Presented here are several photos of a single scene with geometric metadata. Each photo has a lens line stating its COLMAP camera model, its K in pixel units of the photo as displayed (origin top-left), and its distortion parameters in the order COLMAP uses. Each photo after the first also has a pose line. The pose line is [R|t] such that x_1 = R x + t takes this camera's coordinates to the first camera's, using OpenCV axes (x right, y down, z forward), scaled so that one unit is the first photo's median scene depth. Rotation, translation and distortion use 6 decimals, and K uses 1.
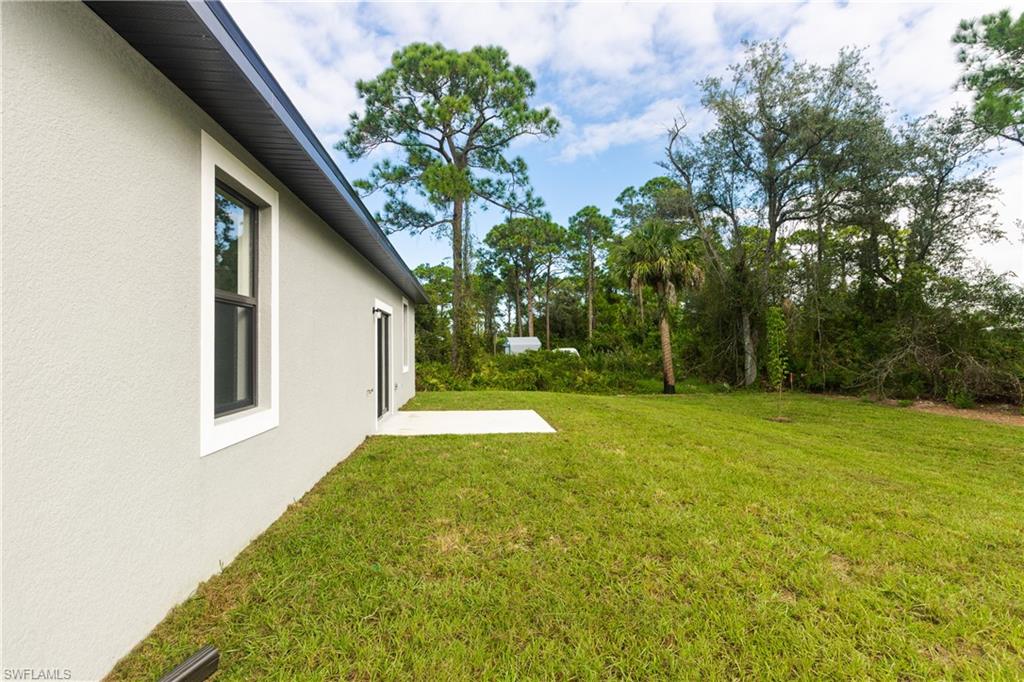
lens RADIAL K [[513.5, 0, 512.0], [0, 513.5, 341.0], [0, 0, 1]] dist [-0.017629, -0.000028]
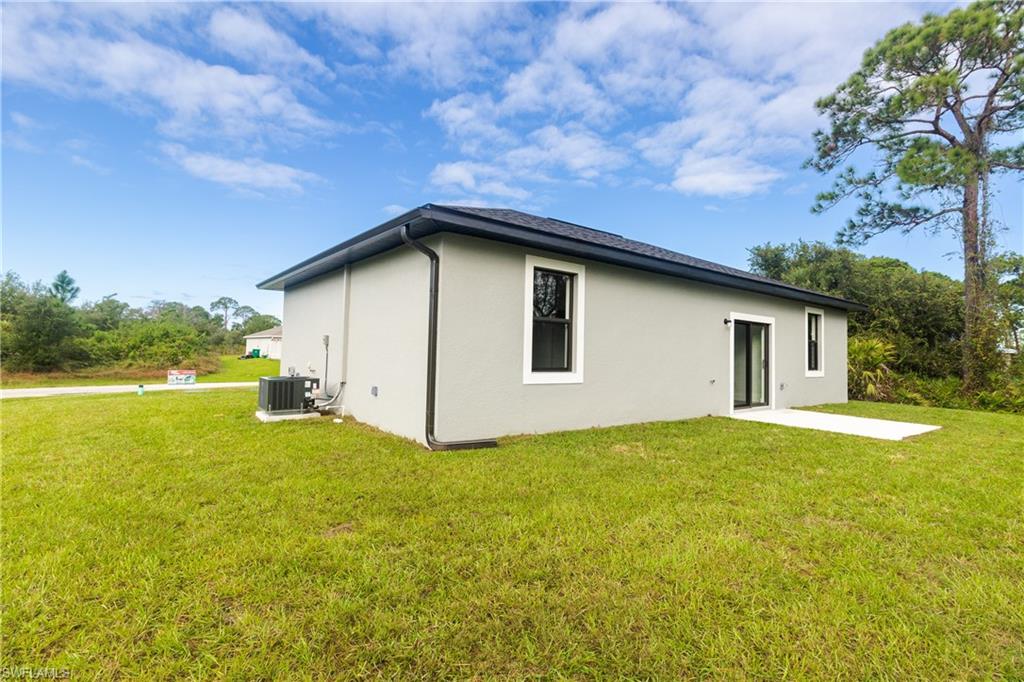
lens RADIAL K [[492.7, 0, 510.3], [0, 492.7, 326.8], [0, 0, 1]] dist [0.002195, 0.000853]
pose [[0.537902, -0.023510, -0.842679, 0.178104], [-0.019191, 0.999010, -0.040122, 0.005273], [0.842789, 0.037754, 0.536919, -0.047602]]
